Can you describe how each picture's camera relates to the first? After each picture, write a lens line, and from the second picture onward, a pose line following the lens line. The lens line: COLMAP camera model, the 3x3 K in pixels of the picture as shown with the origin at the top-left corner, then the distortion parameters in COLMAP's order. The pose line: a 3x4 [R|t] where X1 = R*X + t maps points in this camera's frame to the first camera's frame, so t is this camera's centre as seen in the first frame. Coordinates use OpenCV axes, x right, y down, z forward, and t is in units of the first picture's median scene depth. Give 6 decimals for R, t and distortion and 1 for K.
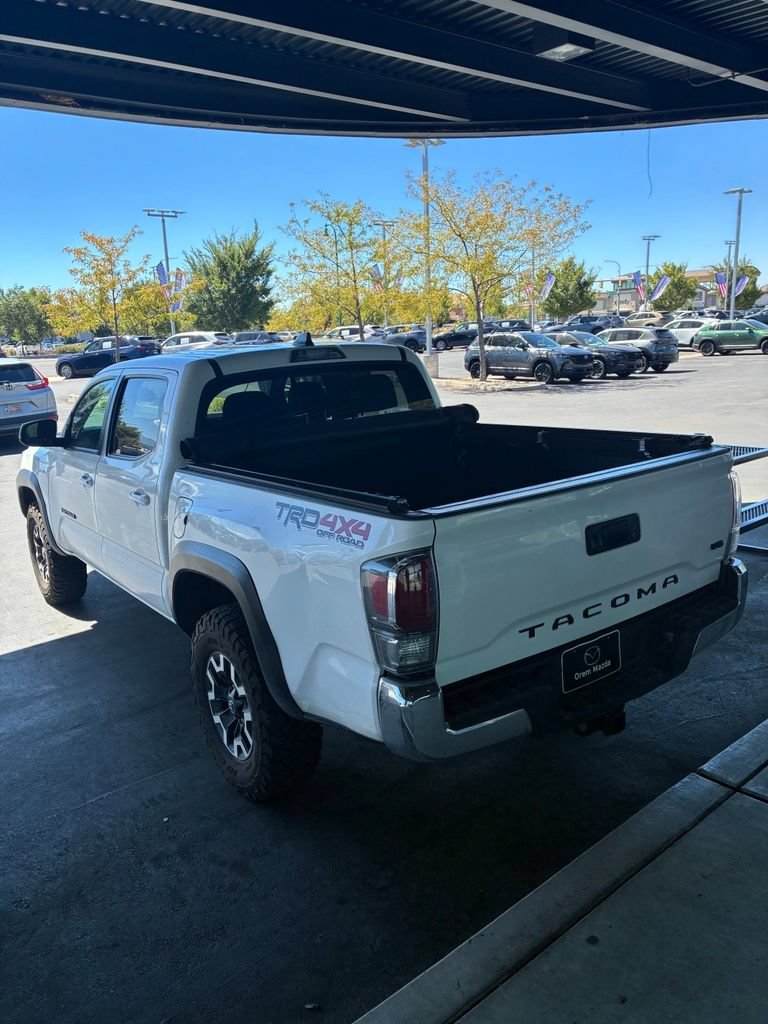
lens RADIAL K [[771.4, 0, 377.2], [0, 771.4, 491.3], [0, 0, 1]] dist [0.059035, -0.080410]
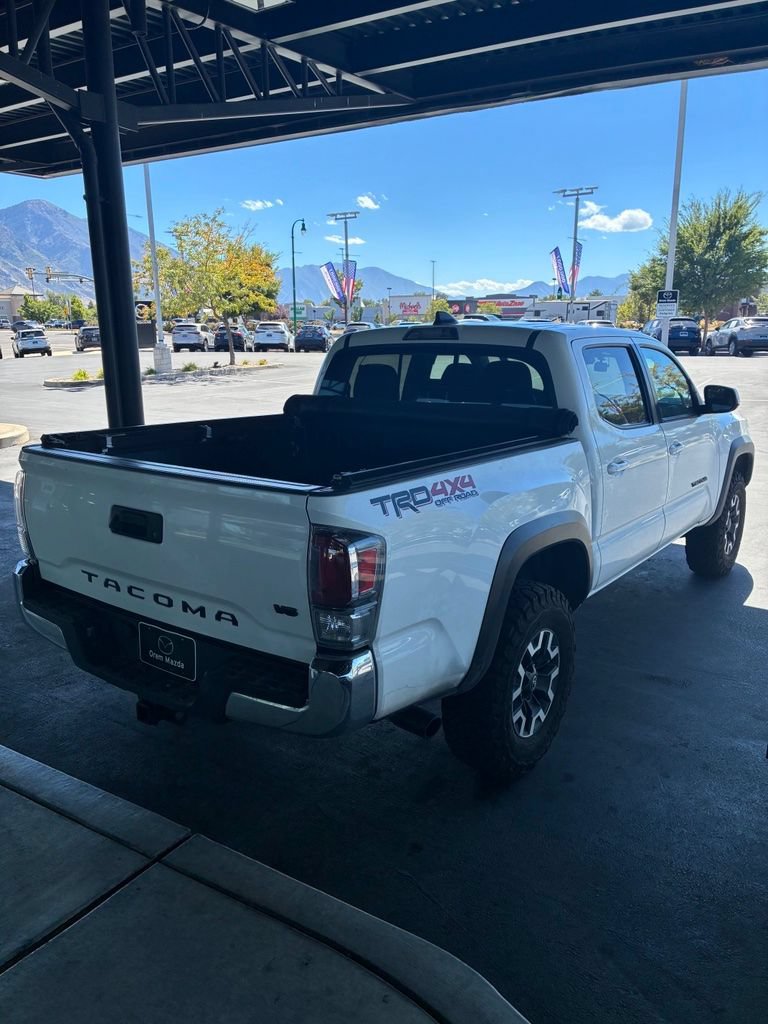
lens RADIAL K [[771.4, 0, 377.2], [0, 771.4, 491.3], [0, 0, 1]] dist [0.059035, -0.080410]
pose [[0.317377, 0.243529, -0.916496, 1.213832], [-0.201467, 0.961716, 0.185778, -0.216535], [0.926651, 0.125682, 0.354290, 0.860652]]
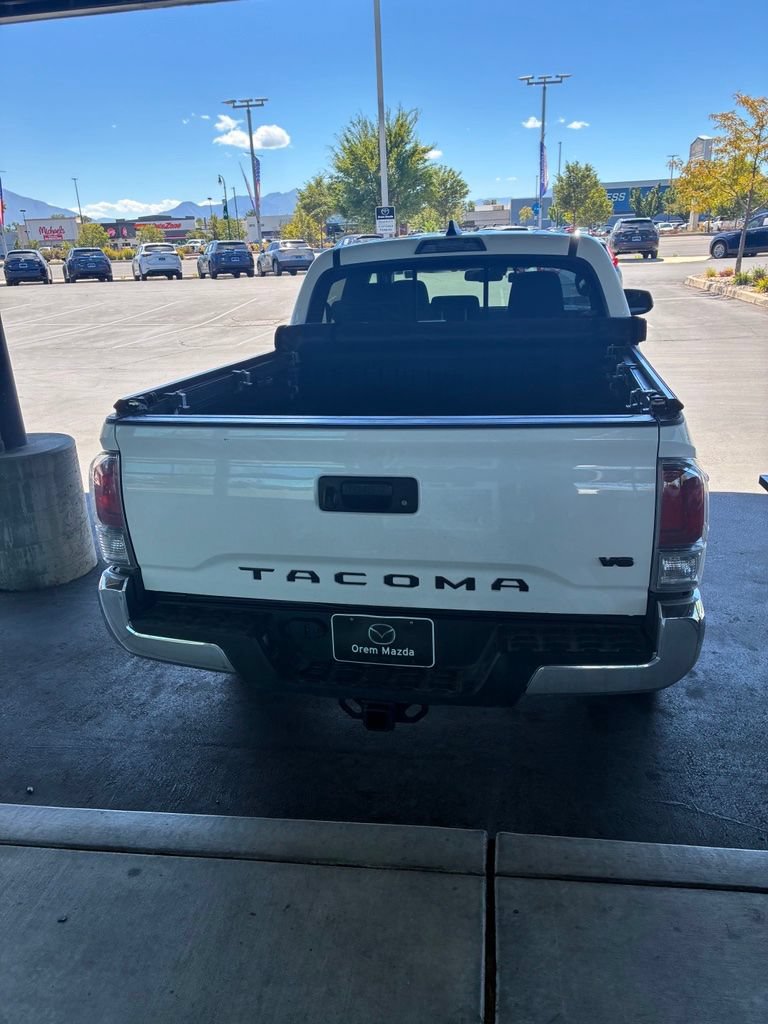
lens RADIAL K [[774.7, 0, 383.8], [0, 774.7, 495.4], [0, 0, 1]] dist [0.063588, -0.065050]
pose [[0.679367, 0.247187, -0.690912, 0.804636], [-0.140026, 0.967923, 0.208607, -0.104503], [0.720315, -0.044976, 0.692188, 0.426262]]
